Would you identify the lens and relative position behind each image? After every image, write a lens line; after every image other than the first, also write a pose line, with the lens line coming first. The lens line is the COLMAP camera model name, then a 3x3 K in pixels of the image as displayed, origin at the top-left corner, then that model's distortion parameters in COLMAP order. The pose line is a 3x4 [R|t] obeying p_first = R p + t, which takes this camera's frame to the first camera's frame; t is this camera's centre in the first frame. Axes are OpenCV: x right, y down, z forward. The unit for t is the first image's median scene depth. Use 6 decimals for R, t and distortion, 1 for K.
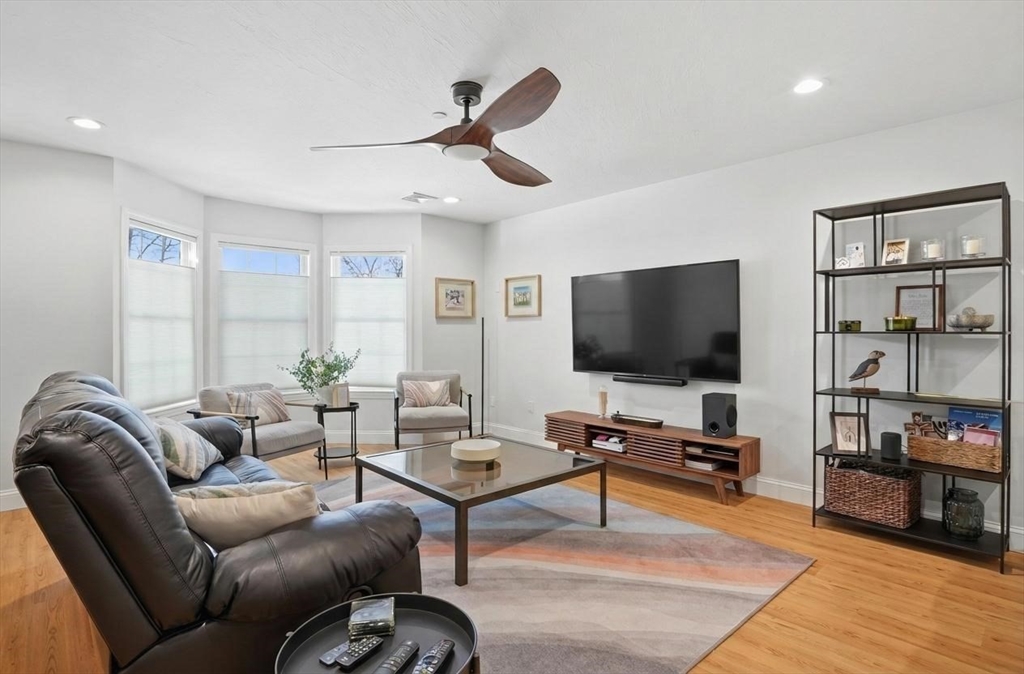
lens RADIAL K [[508.2, 0, 508.8], [0, 508.2, 334.6], [0, 0, 1]] dist [-0.028842, -0.000232]
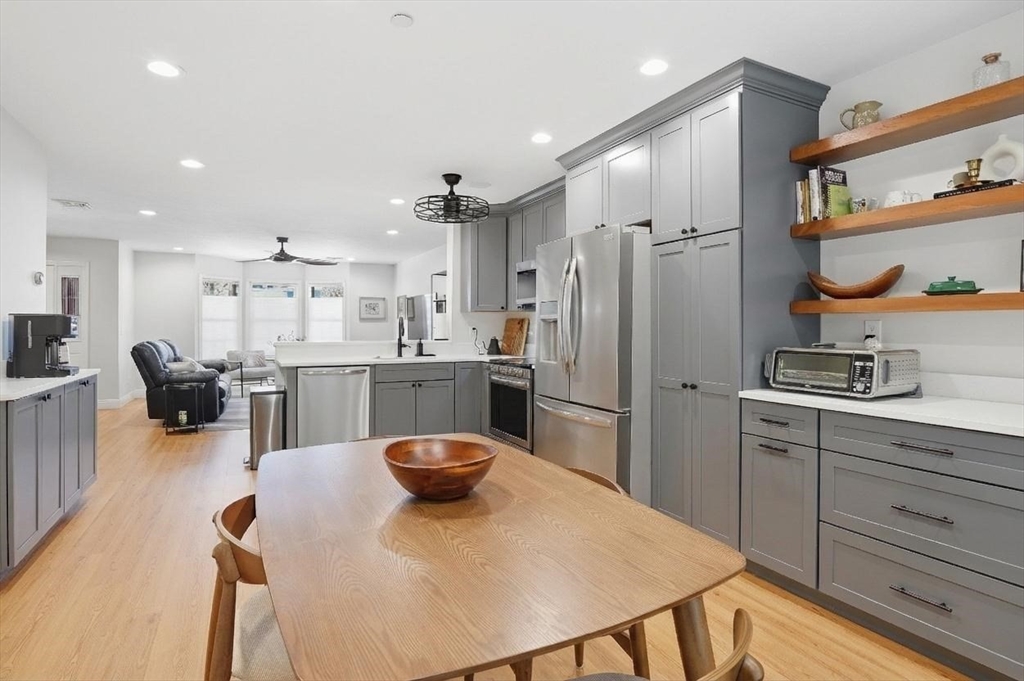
lens RADIAL K [[515.7, 0, 512.6], [0, 515.7, 331.1], [0, 0, 1]] dist [-0.015465, 0.000737]
pose [[0.965446, 0.004481, -0.260563, 1.069250], [-0.003520, 0.999985, 0.004155, 0.000906], [0.260578, -0.003094, 0.965448, -0.794754]]
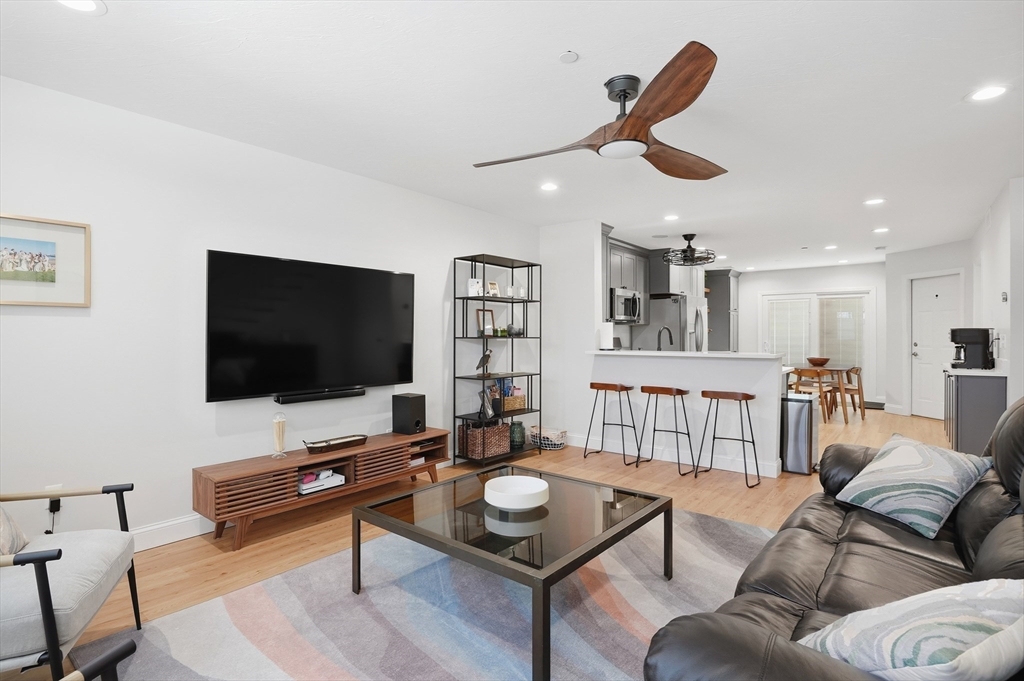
lens RADIAL K [[515.7, 0, 512.6], [0, 515.7, 331.1], [0, 0, 1]] dist [-0.015465, 0.000737]
pose [[-0.152479, 0.002141, 0.988304, -0.703961], [0.002441, 0.999995, -0.001790, -0.017840], [-0.988304, 0.002140, -0.152484, 0.915303]]
